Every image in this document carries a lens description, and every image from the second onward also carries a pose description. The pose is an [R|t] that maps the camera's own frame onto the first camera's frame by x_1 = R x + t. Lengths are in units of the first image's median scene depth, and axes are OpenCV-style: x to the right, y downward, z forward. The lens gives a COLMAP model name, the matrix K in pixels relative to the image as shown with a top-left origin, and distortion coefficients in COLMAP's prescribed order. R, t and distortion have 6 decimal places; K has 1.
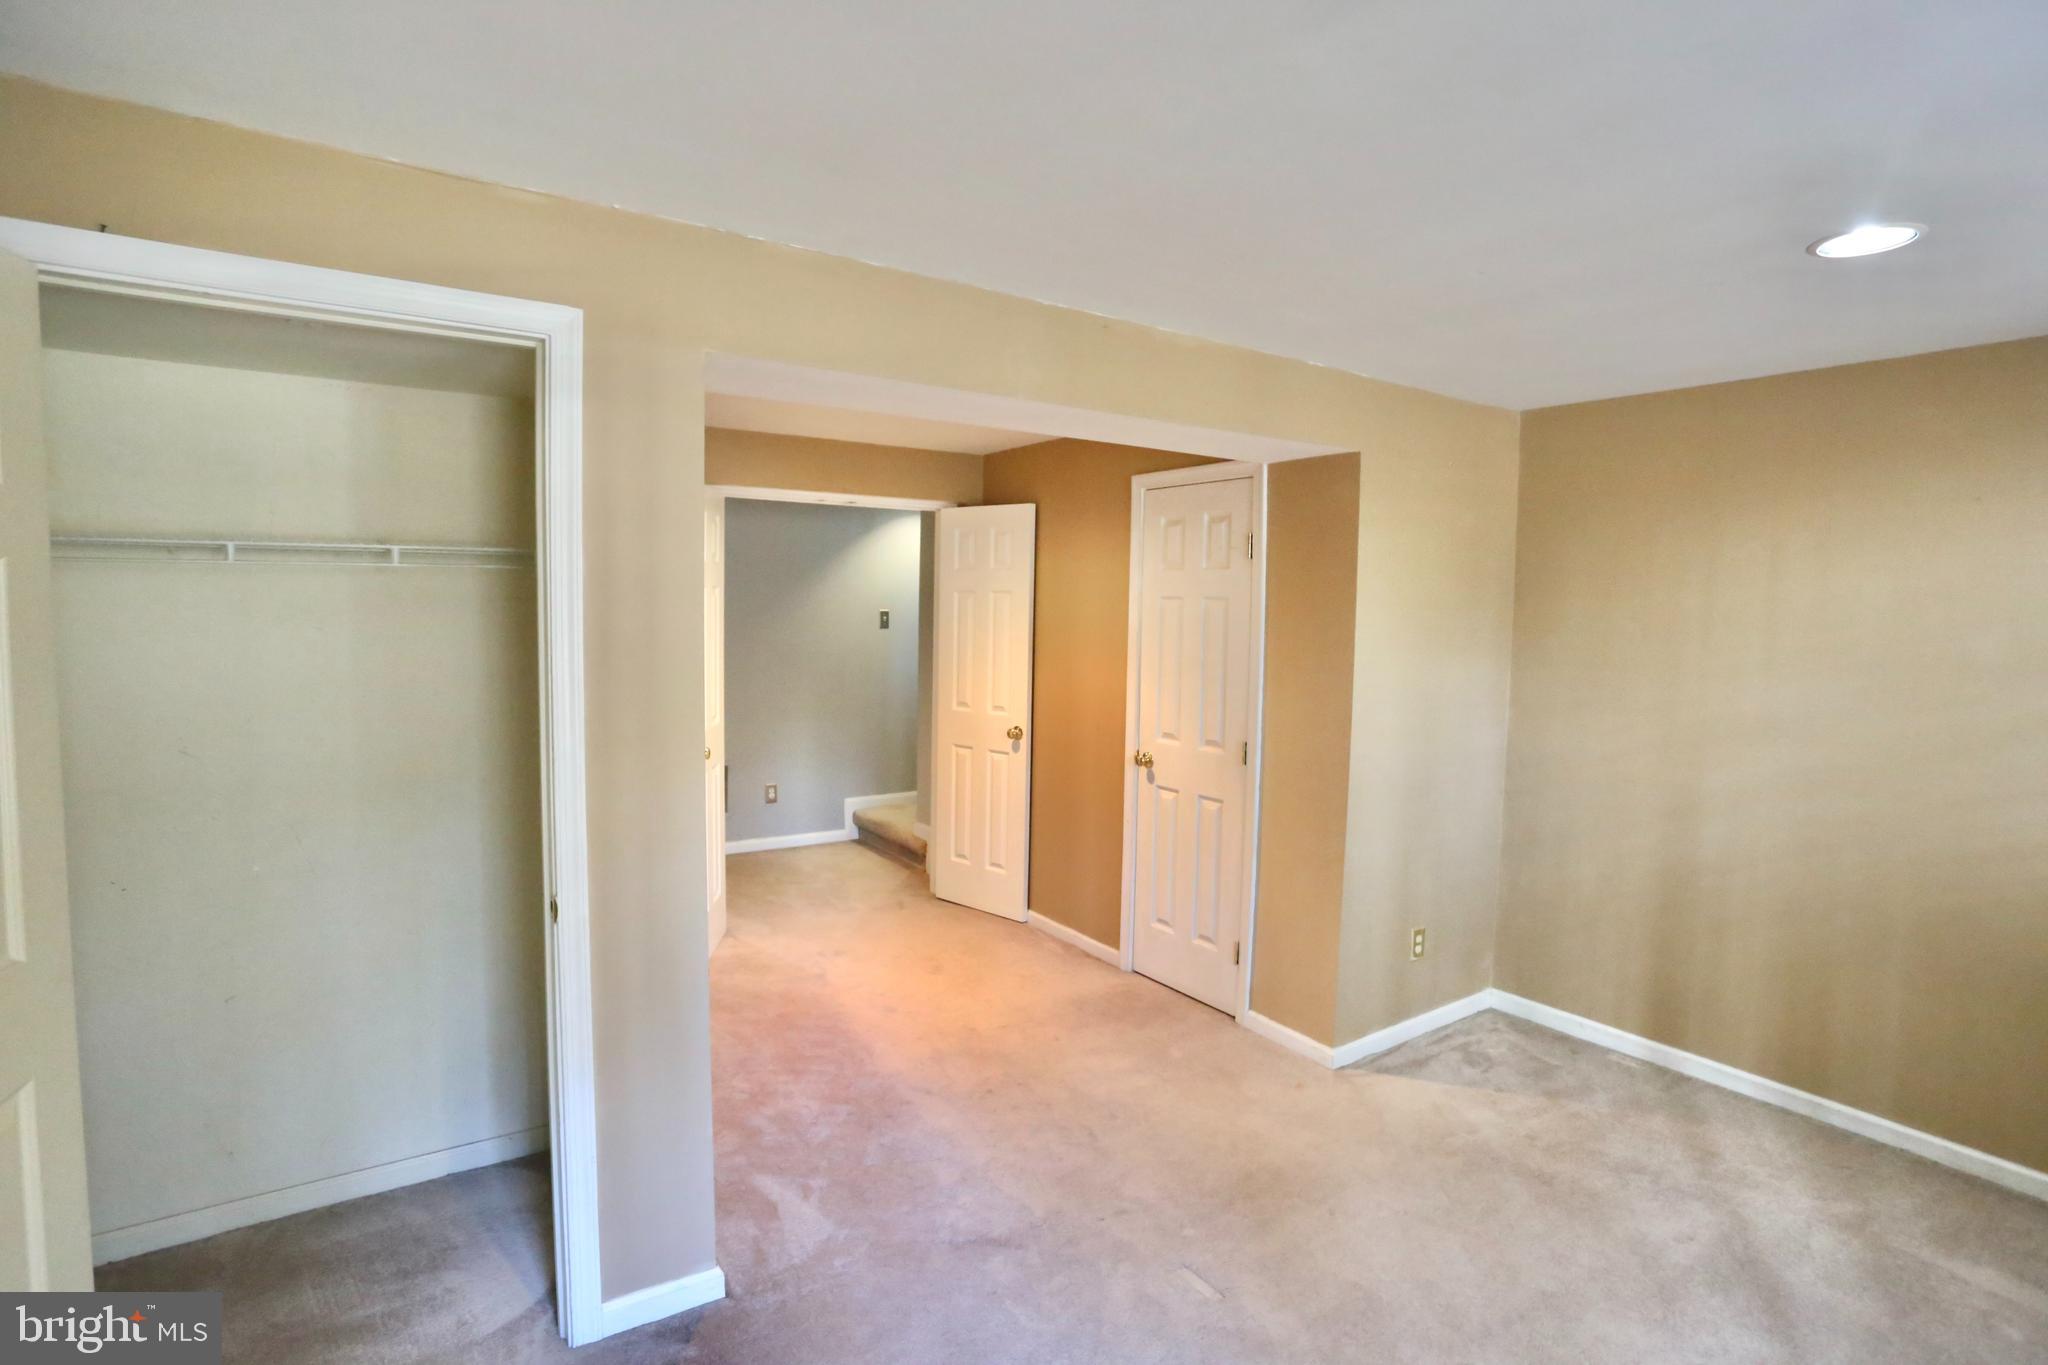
lens RADIAL K [[1021.8, 0, 1026.7], [0, 1021.8, 661.2], [0, 0, 1]] dist [-0.000490, -0.000014]
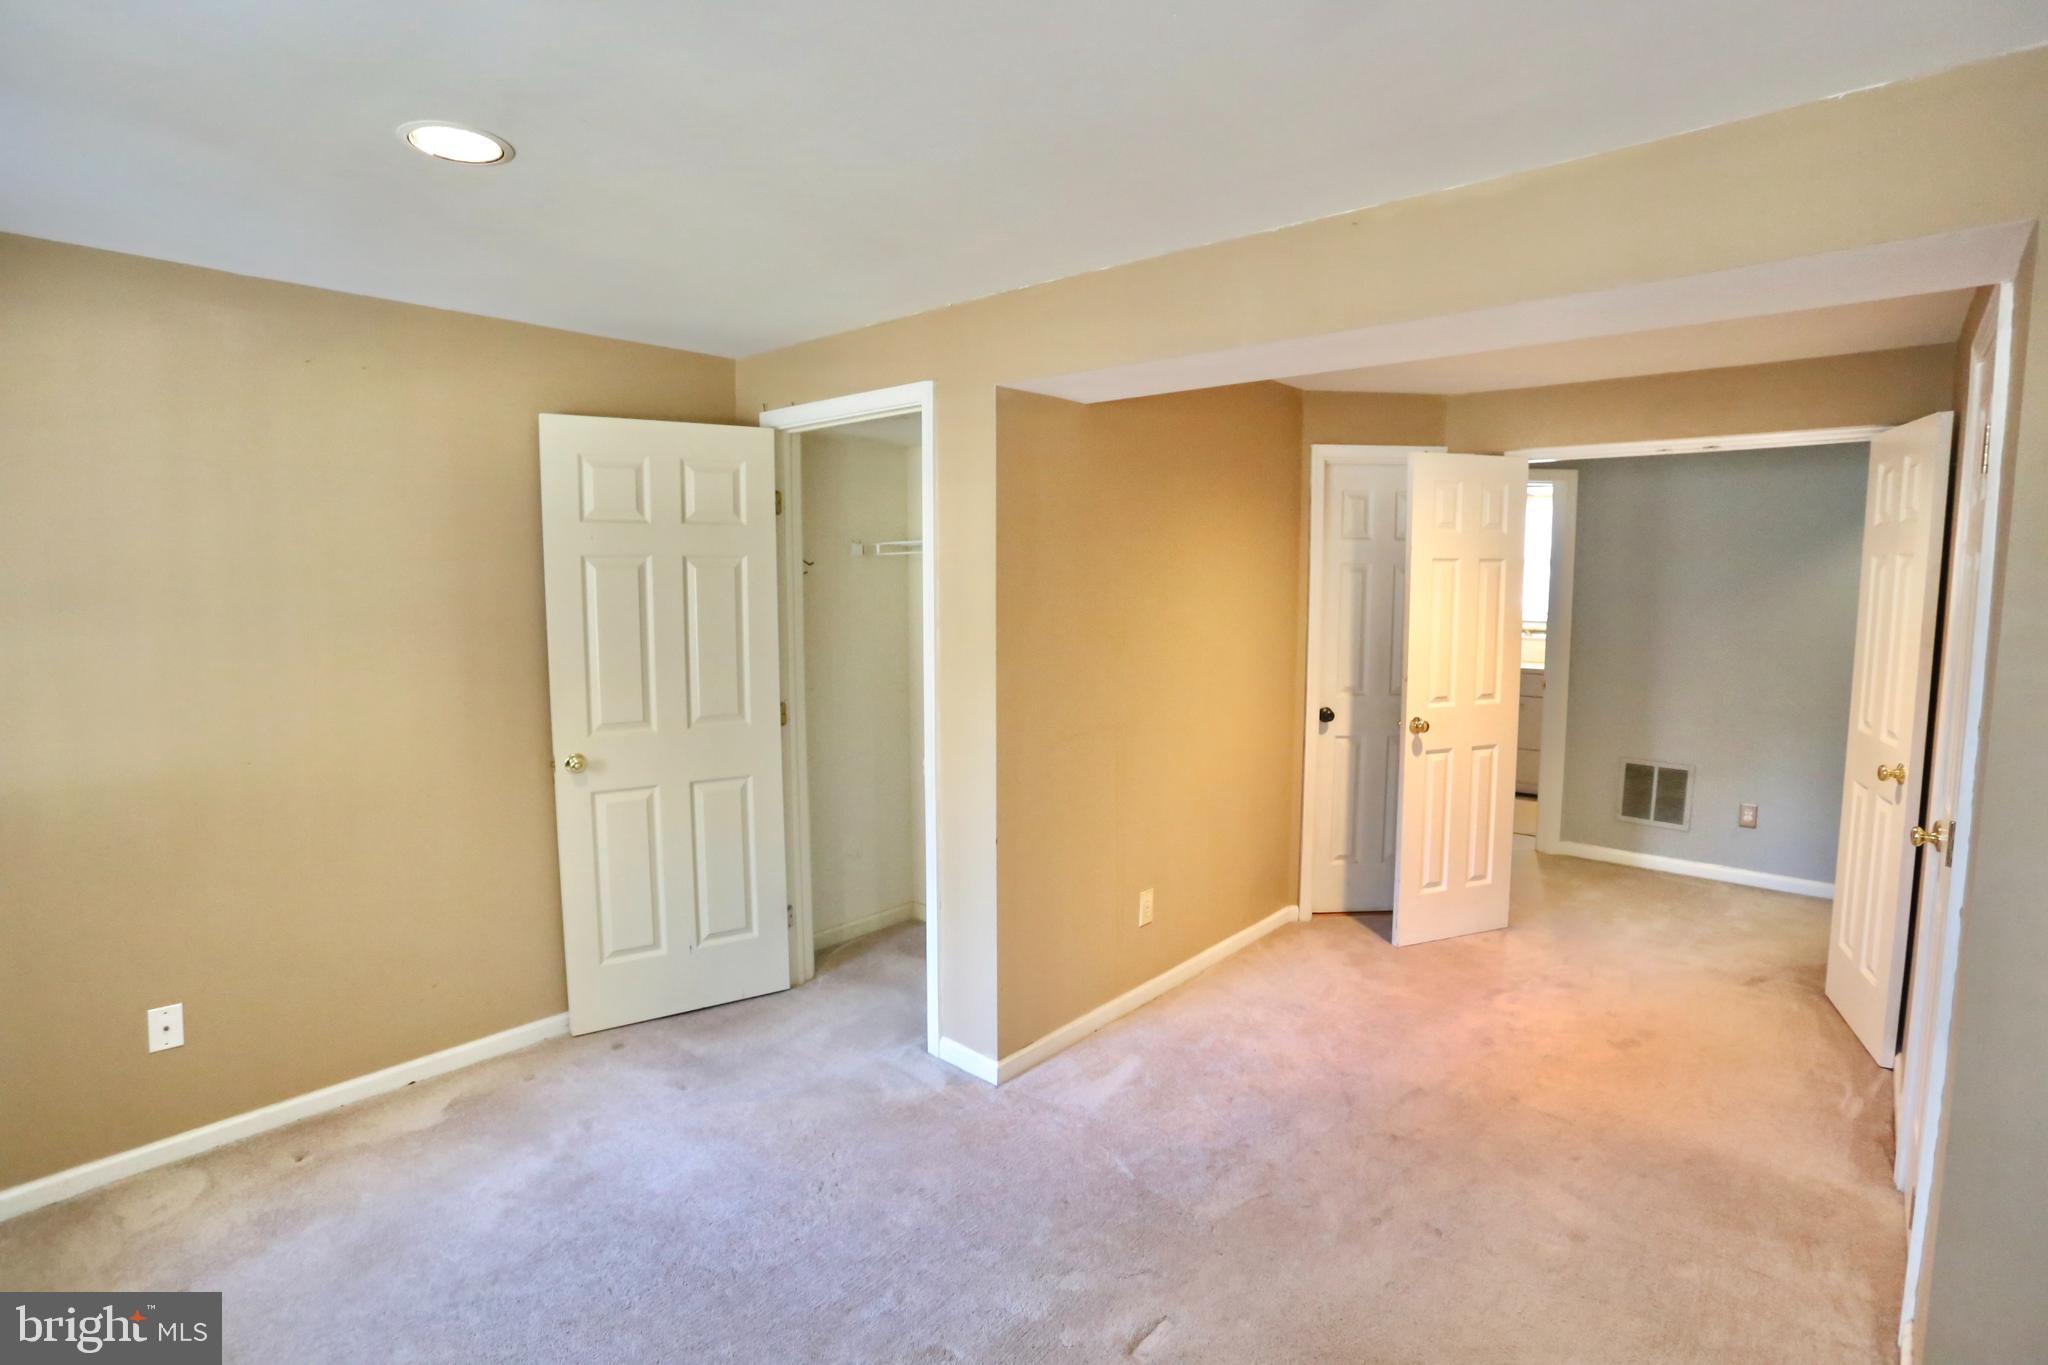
lens RADIAL K [[1011.4, 0, 1018.6], [0, 1011.4, 671.5], [0, 0, 1]] dist [-0.078275, 0.045723]
pose [[0.253609, 0.077526, -0.964195, 0.538431], [-0.049599, 0.996514, 0.067079, -0.010562], [0.966034, 0.030811, 0.256570, 0.379636]]
